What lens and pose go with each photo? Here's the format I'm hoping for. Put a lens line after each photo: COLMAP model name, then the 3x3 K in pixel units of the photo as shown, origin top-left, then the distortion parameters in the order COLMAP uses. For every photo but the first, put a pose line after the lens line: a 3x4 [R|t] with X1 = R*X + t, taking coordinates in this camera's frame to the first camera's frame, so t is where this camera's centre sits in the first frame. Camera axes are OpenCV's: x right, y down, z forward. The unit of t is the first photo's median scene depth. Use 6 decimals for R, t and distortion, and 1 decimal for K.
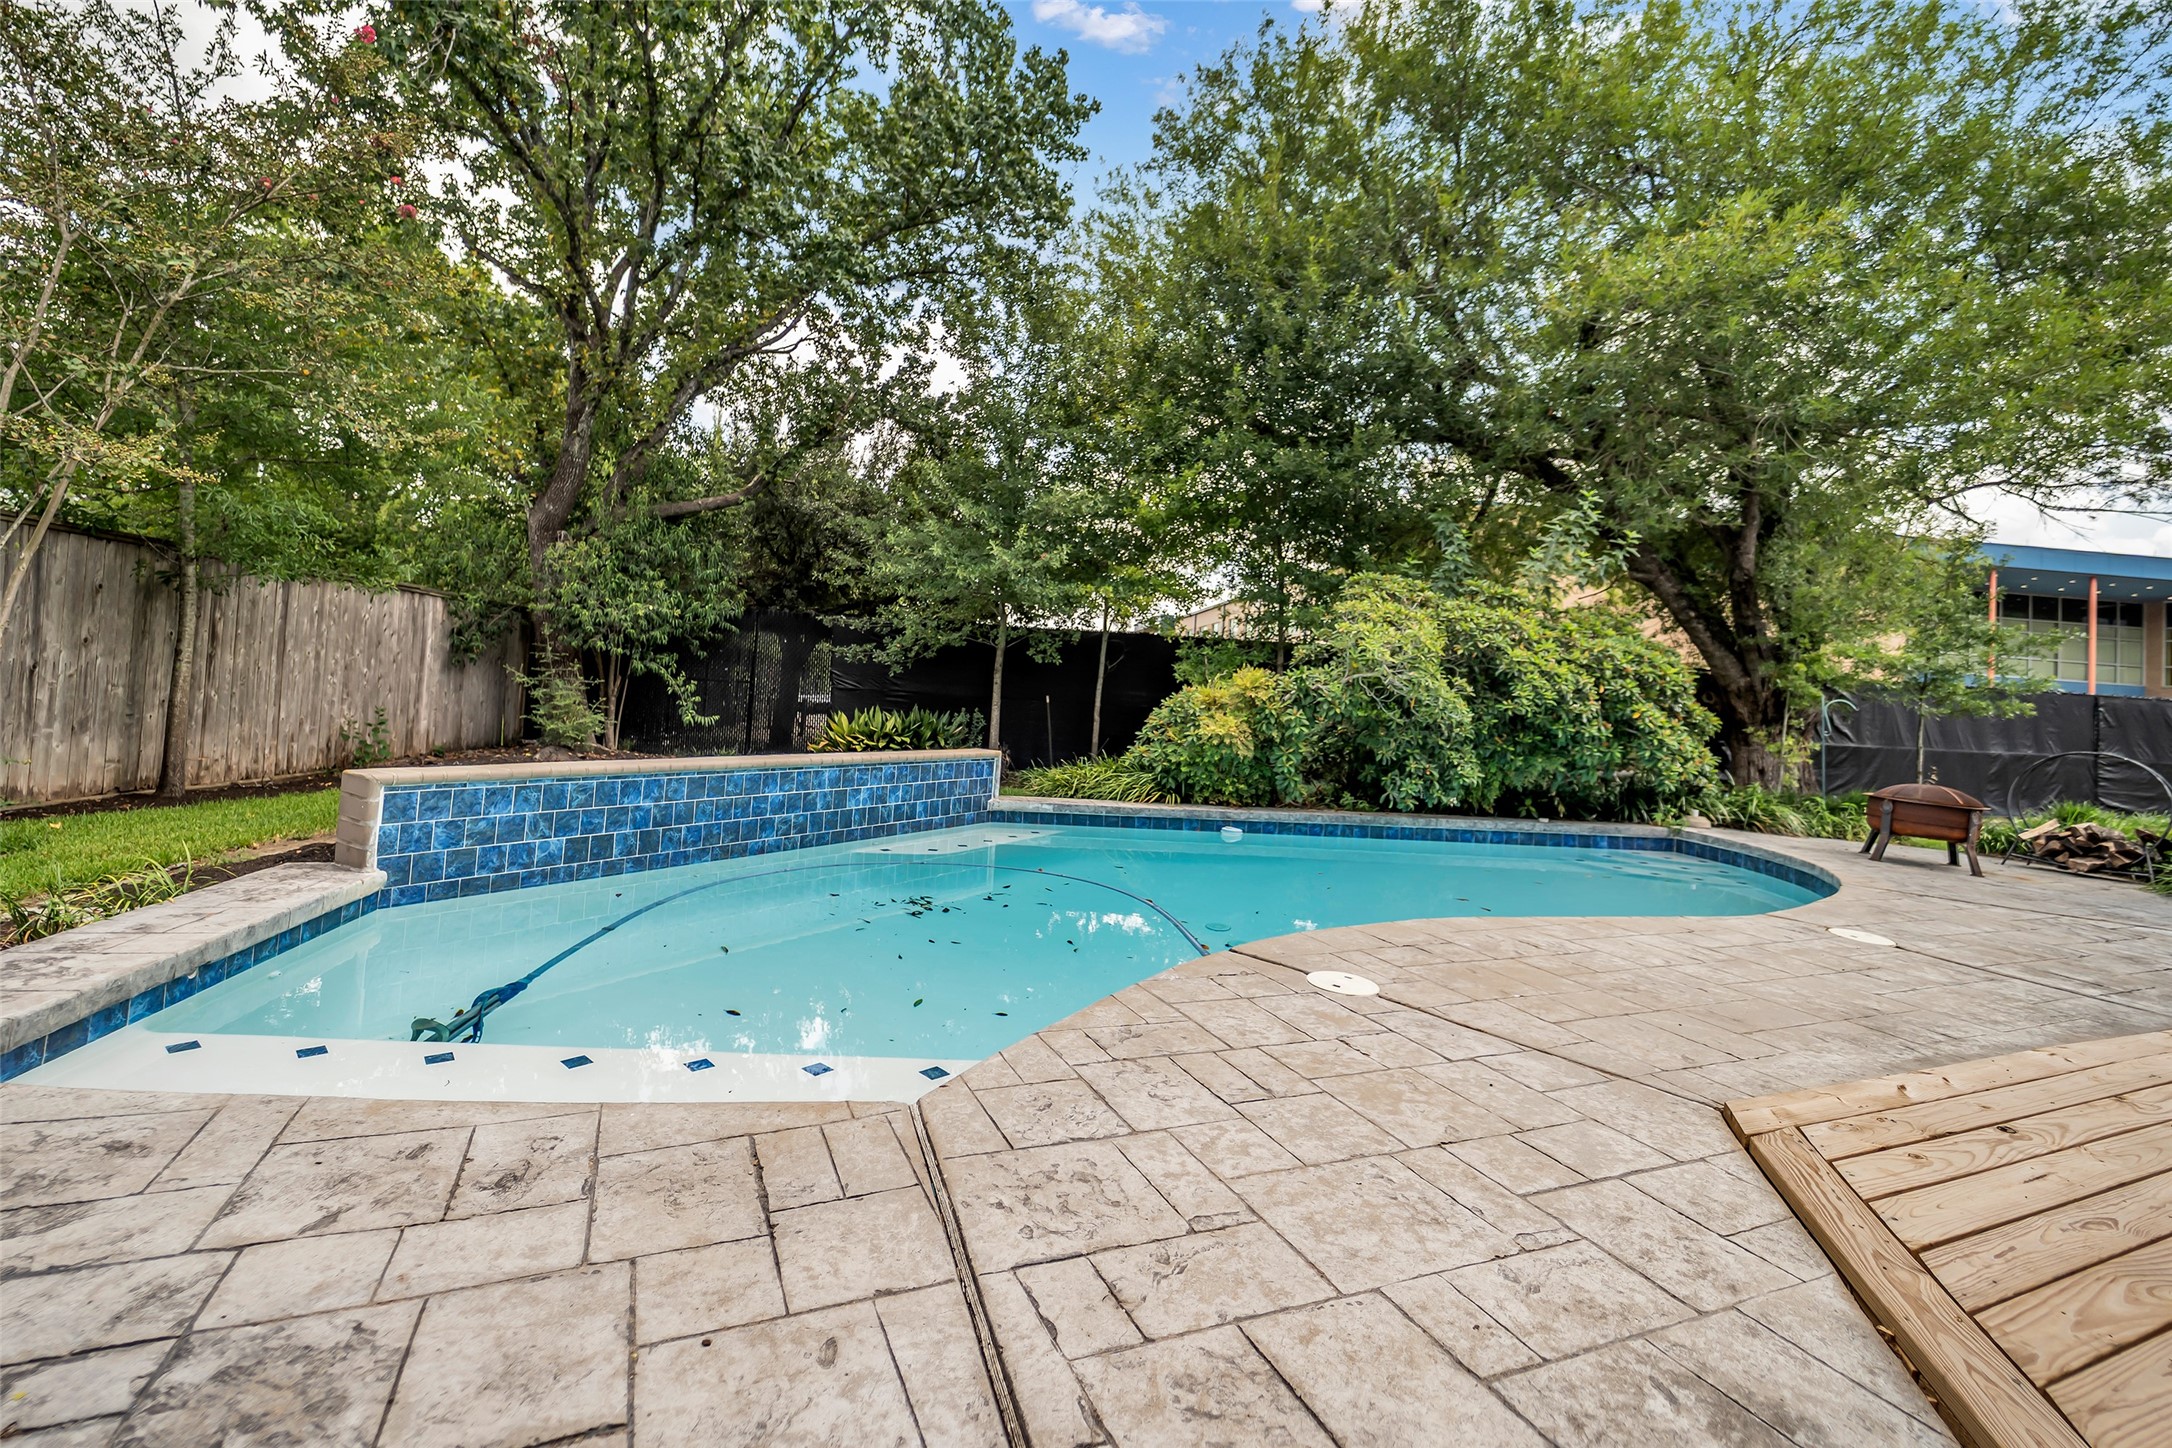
lens RADIAL K [[938.5, 0, 1041.3], [0, 938.5, 644.2], [0, 0, 1]] dist [-0.000153, -0.000167]
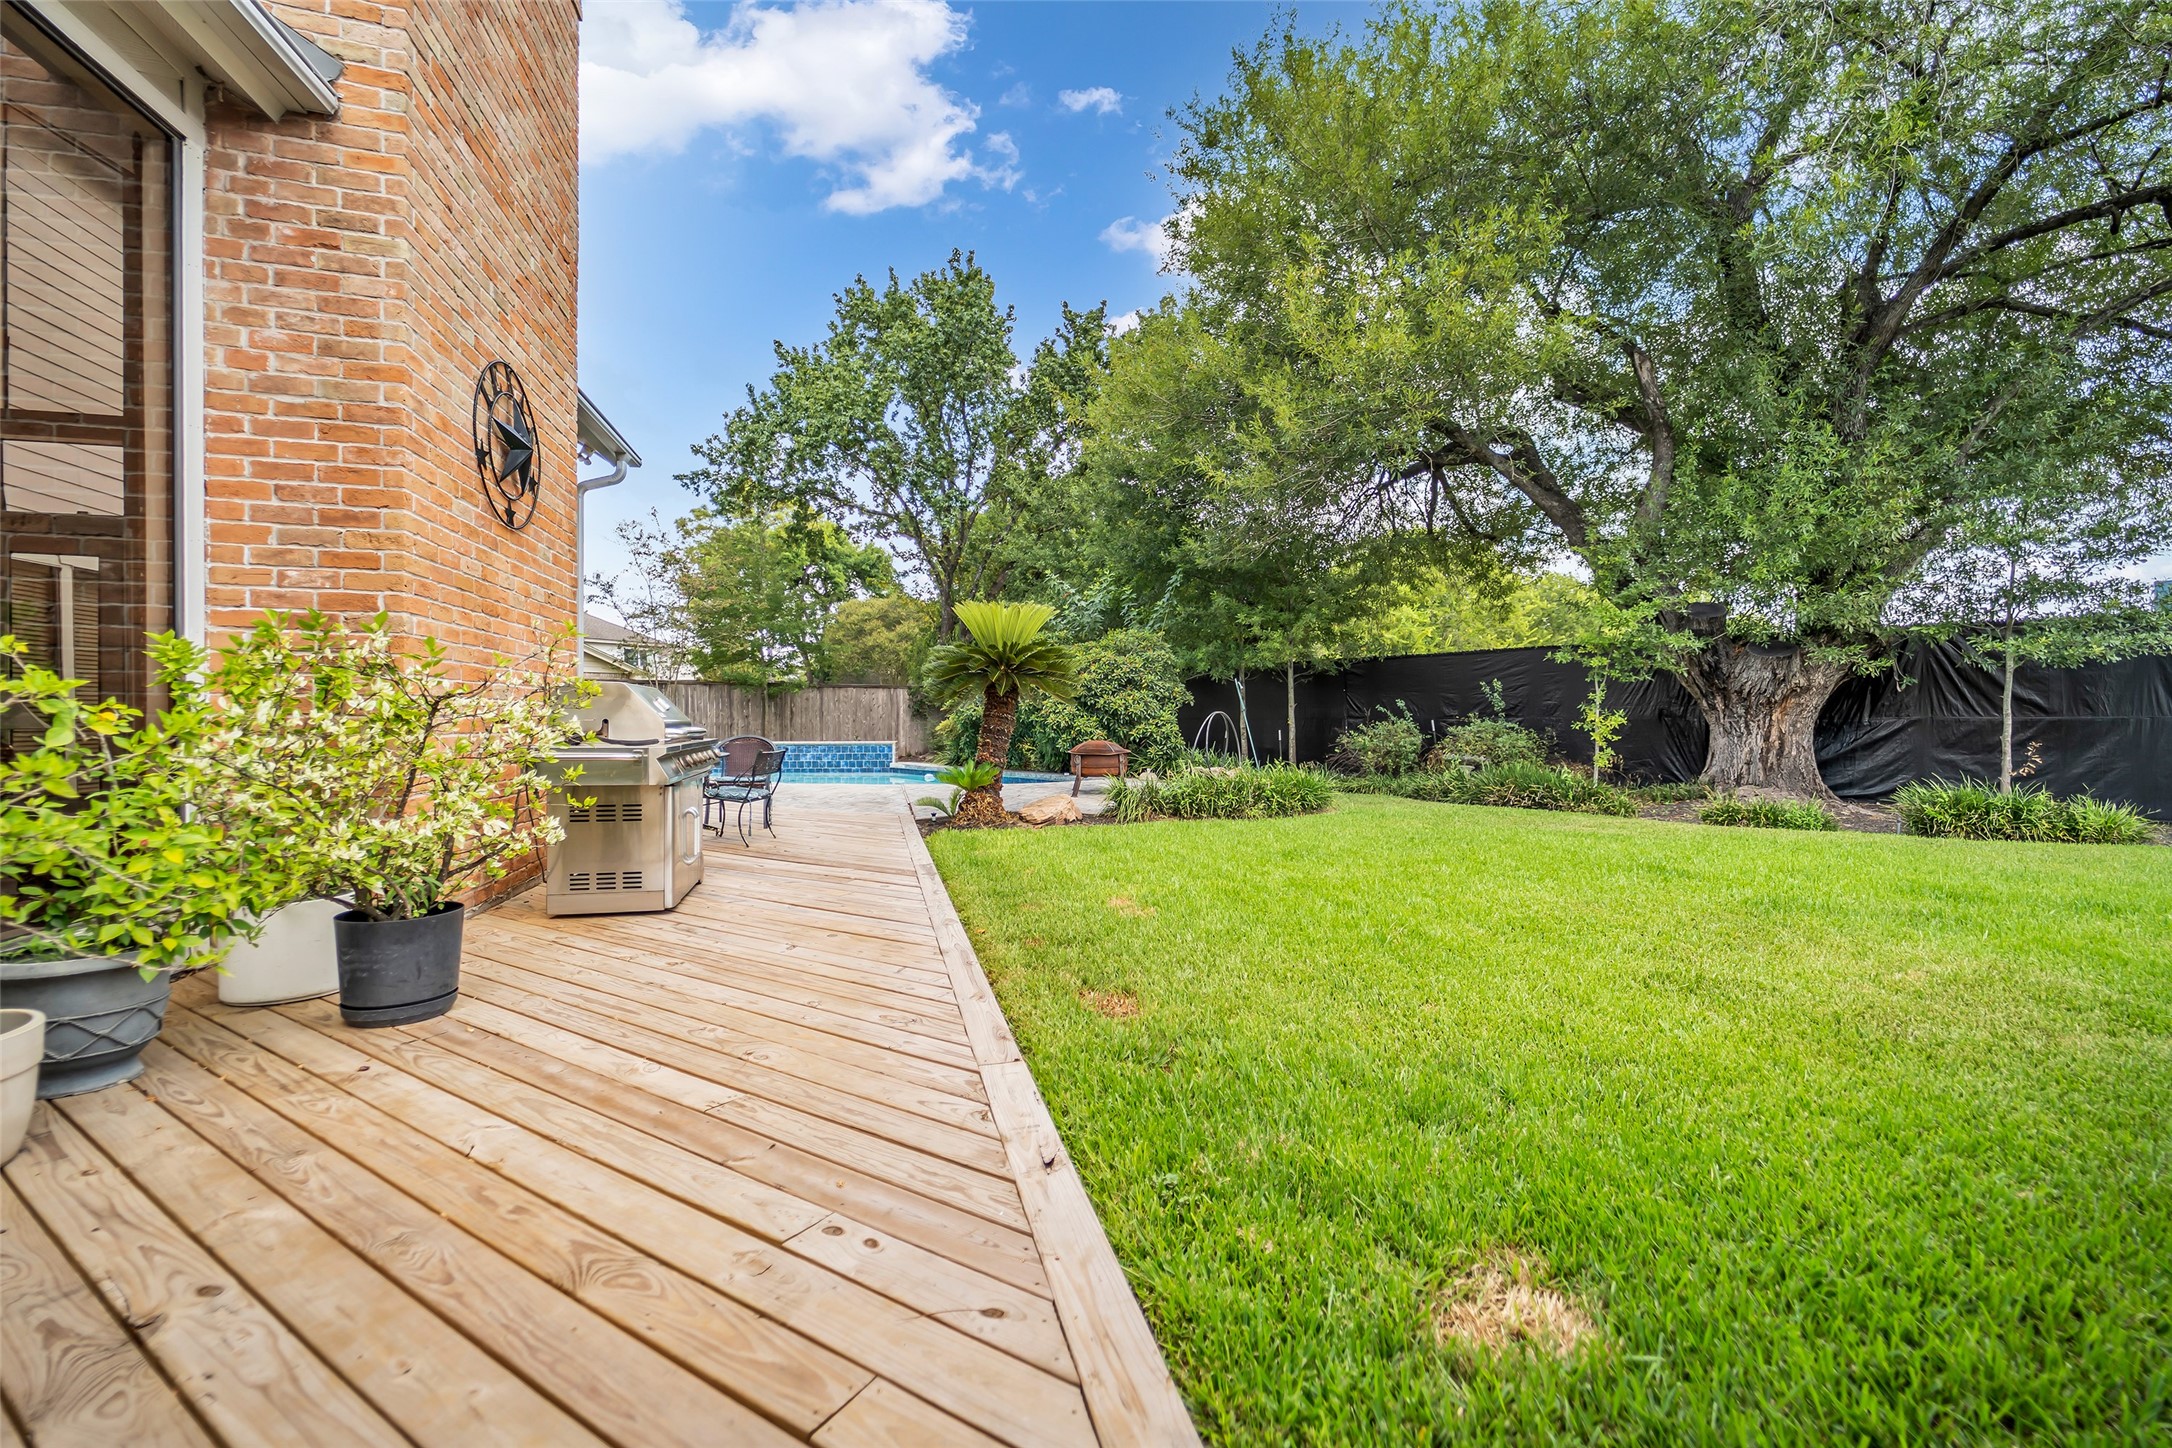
lens RADIAL K [[877.8, 0, 1066.6], [0, 877.8, 727.1], [0, 0, 1]] dist [-0.002315, -0.000245]
pose [[0.557644, -0.049843, -0.828582, 1.910290], [0.081082, 0.996693, -0.005386, 0.124006], [0.826110, -0.064180, 0.559842, 0.167142]]
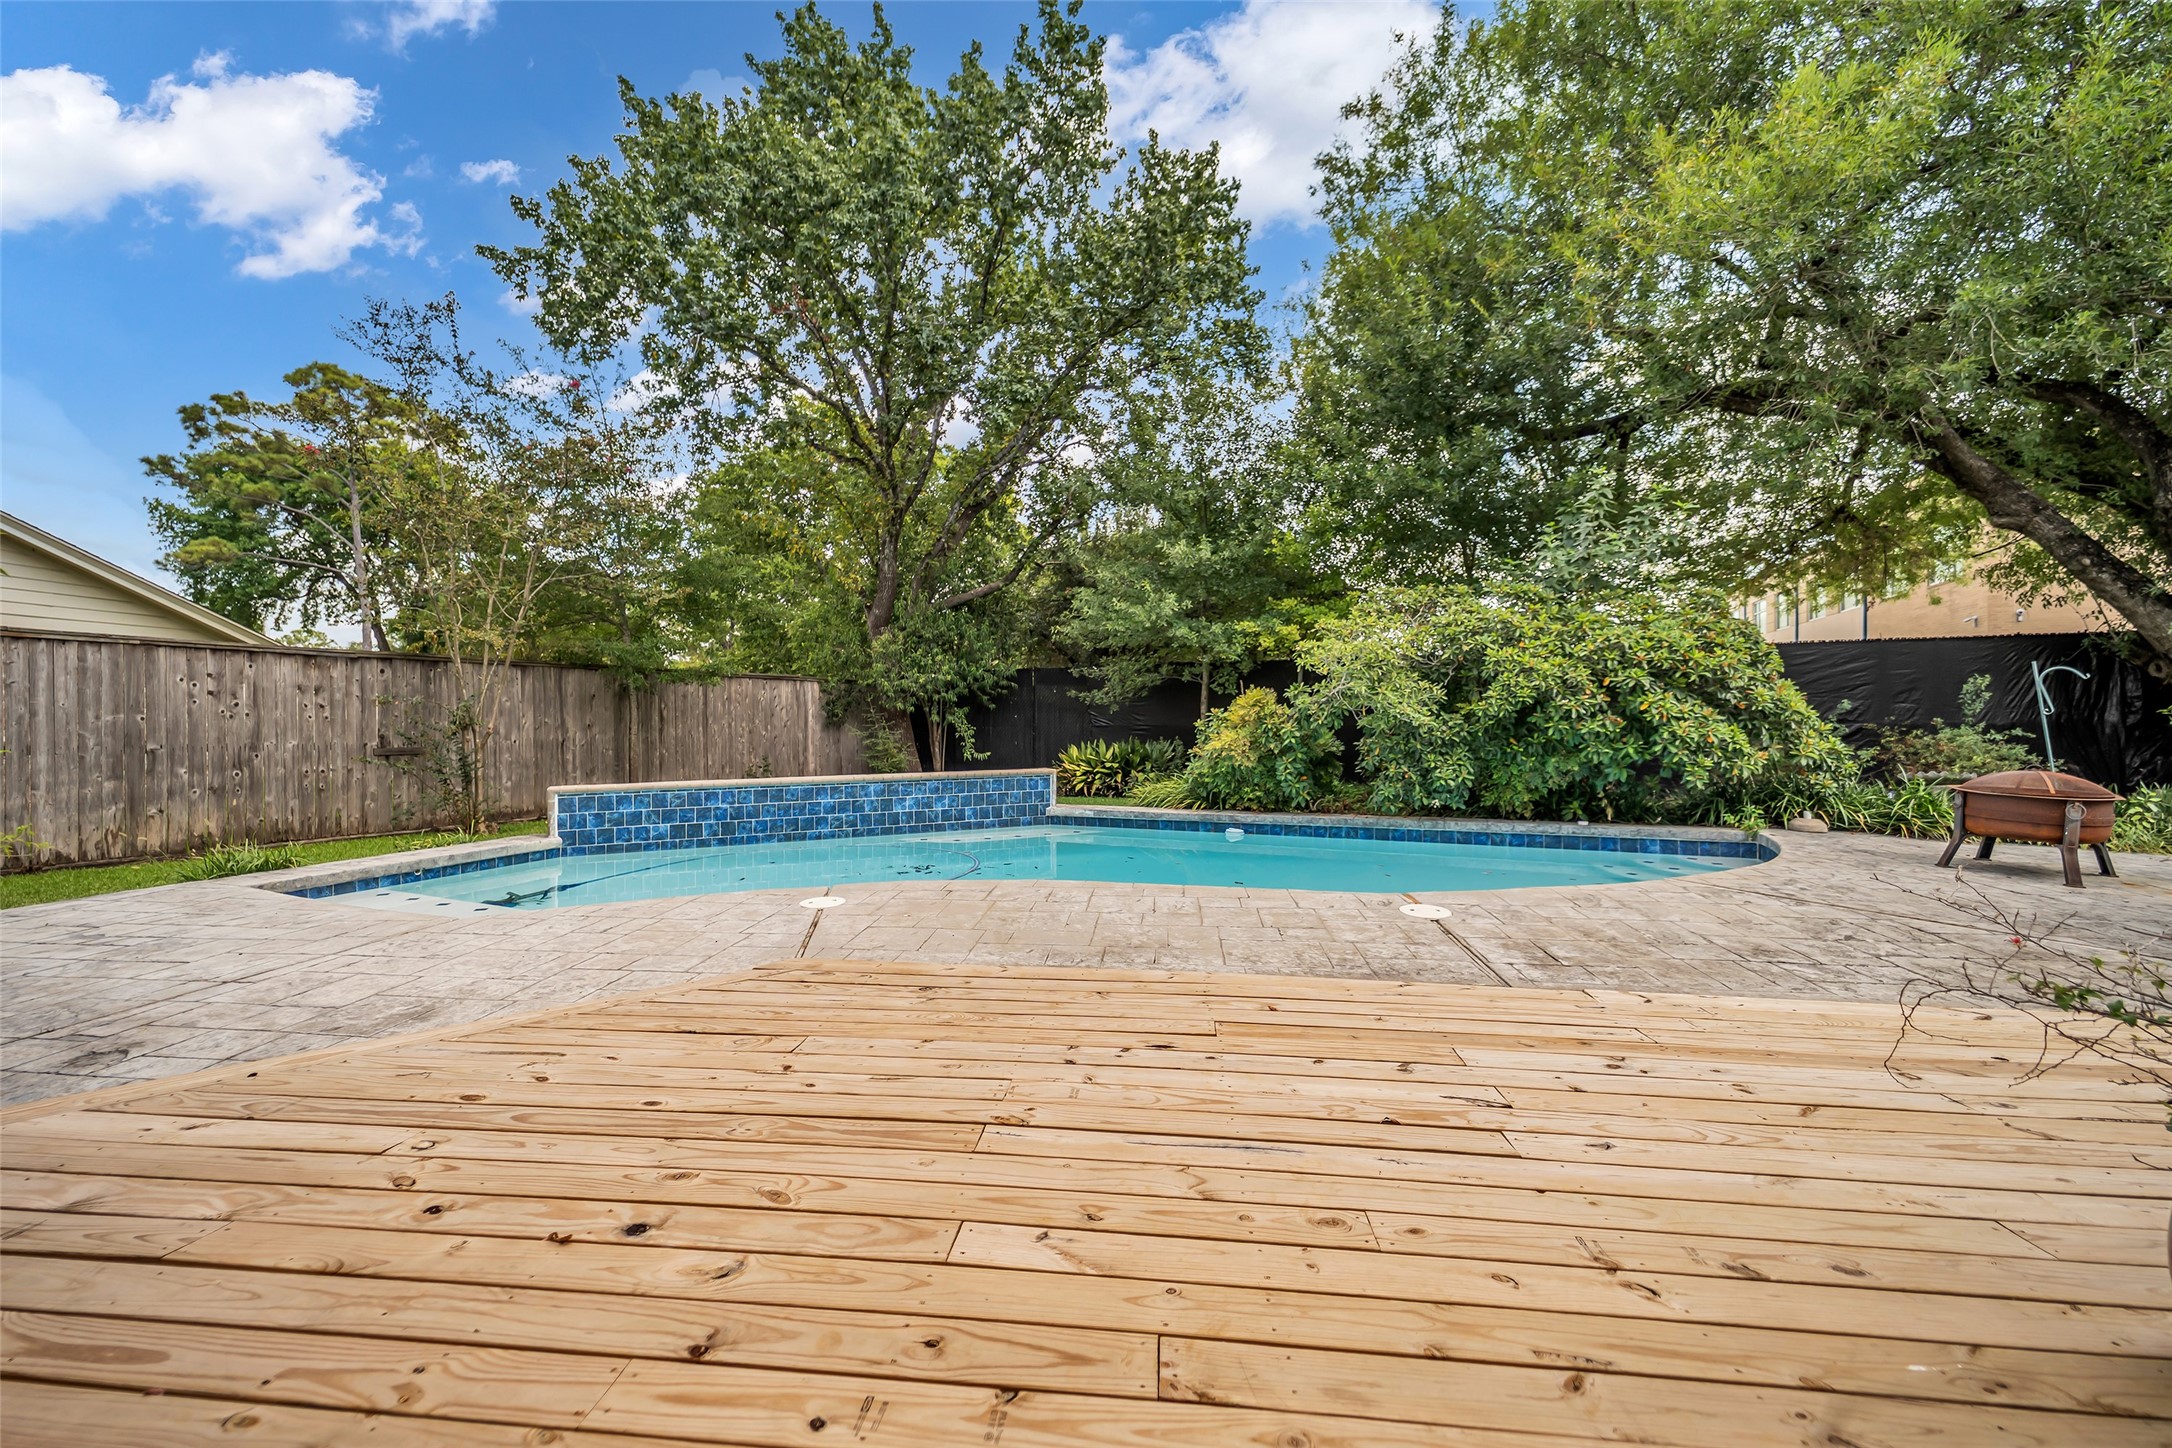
lens RADIAL K [[872.1, 0, 1072.6], [0, 872.1, 721.9], [0, 0, 1]] dist [-0.000637, -0.000417]
pose [[0.866859, -0.060725, -0.494842, 0.564073], [0.082016, 0.996401, 0.021402, 0.025968], [0.491762, -0.059137, 0.868719, -0.014956]]
